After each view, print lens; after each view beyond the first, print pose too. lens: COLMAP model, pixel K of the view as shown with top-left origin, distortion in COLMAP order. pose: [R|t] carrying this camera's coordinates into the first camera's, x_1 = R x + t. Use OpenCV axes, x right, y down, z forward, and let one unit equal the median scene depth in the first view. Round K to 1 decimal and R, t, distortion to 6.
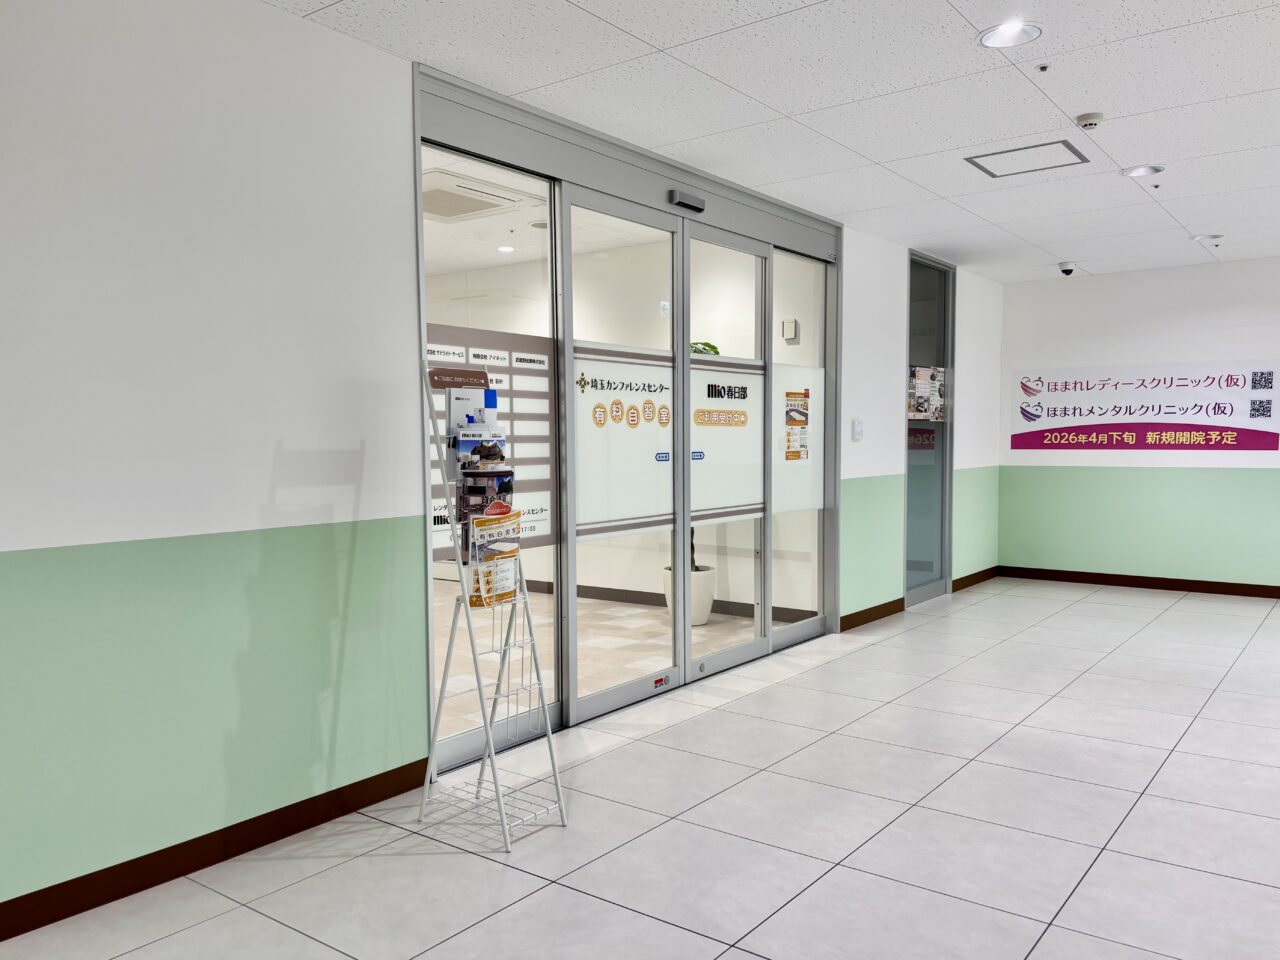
lens RADIAL K [[981.4, 0, 639.7], [0, 981.4, 512.6], [0, 0, 1]] dist [0.002956, 0.000473]
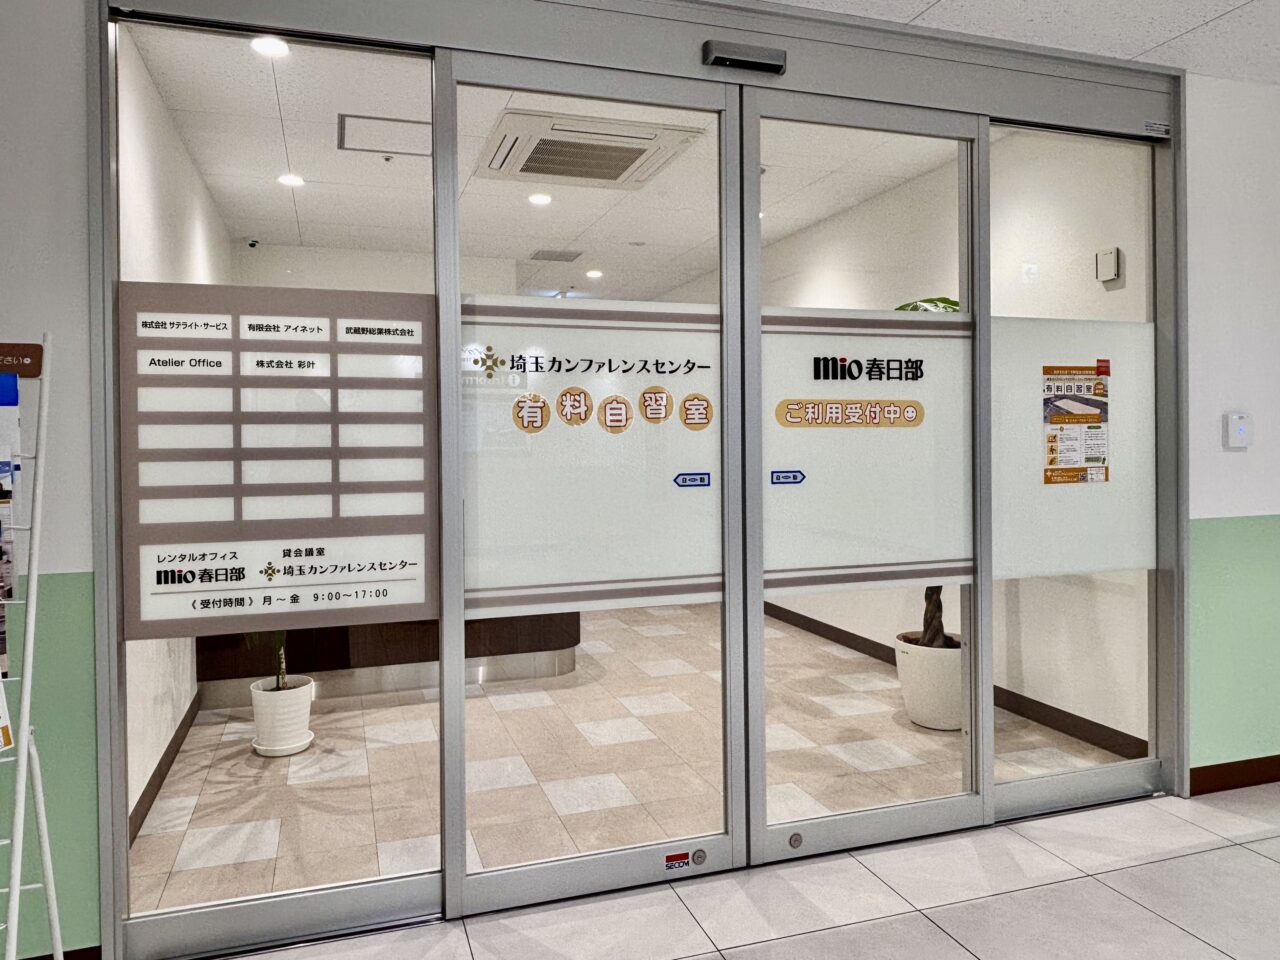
lens RADIAL K [[914.1, 0, 640.2], [0, 914.1, 442.4], [0, 0, 1]] dist [0.003264, -0.039864]
pose [[0.823993, 0.002119, -0.566596, 0.295932], [-0.039989, 0.997717, -0.054423, -0.045037], [0.565187, 0.067502, 0.822196, 0.488400]]
